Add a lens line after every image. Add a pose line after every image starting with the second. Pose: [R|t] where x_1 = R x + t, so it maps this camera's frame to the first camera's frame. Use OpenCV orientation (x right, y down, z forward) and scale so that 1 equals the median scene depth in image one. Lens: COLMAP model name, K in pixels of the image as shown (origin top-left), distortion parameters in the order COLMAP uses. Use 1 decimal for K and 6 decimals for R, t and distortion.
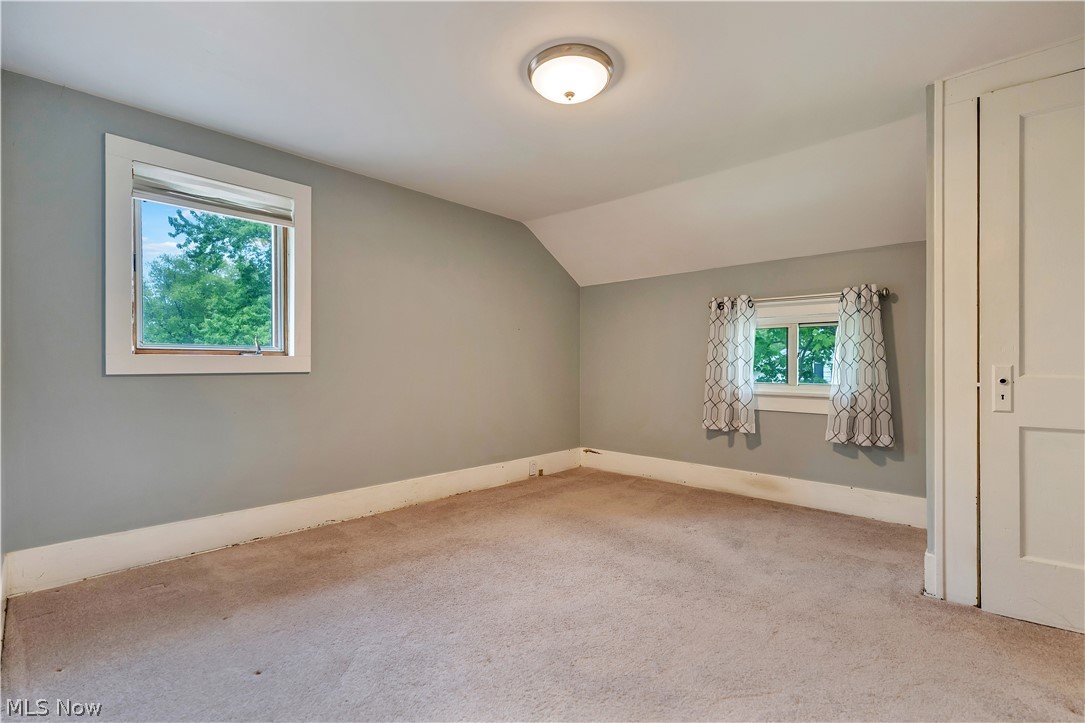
lens RADIAL K [[494.5, 0, 544.1], [0, 494.5, 364.5], [0, 0, 1]] dist [-0.006745, 0.000096]
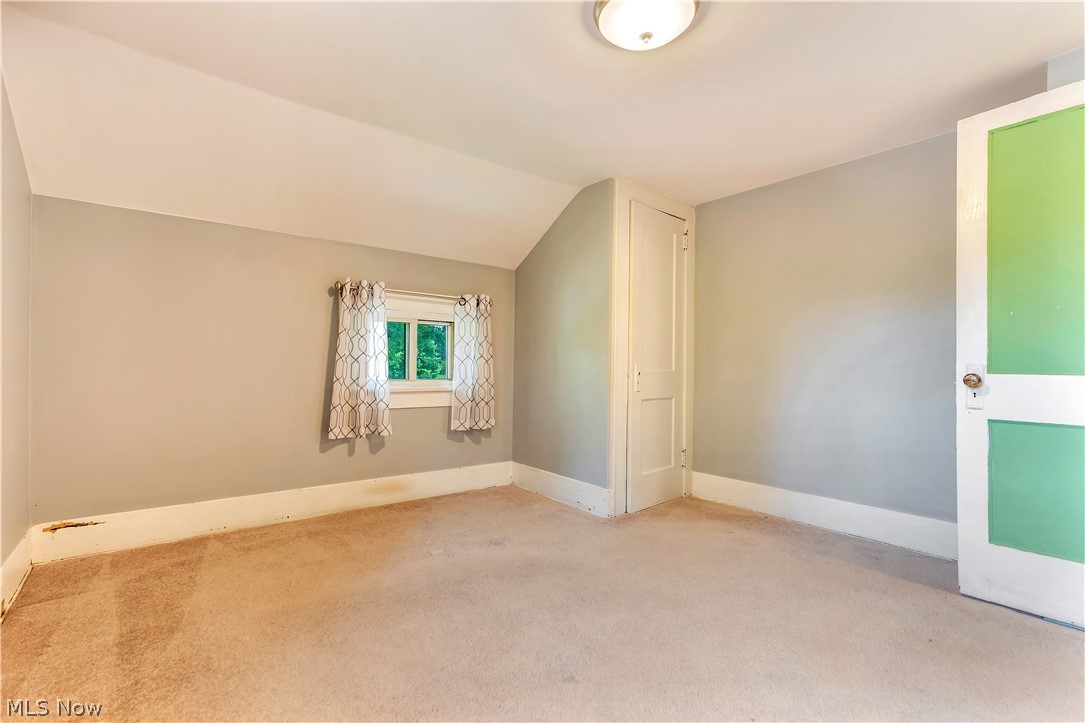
lens RADIAL K [[488.4, 0, 542.5], [0, 488.4, 361.5], [0, 0, 1]] dist [-0.001350, -0.000147]
pose [[0.159566, 0.001835, 0.987186, -0.468237], [-0.015116, 0.999886, 0.000585, -0.002178], [-0.987072, -0.015015, 0.159575, 0.631041]]
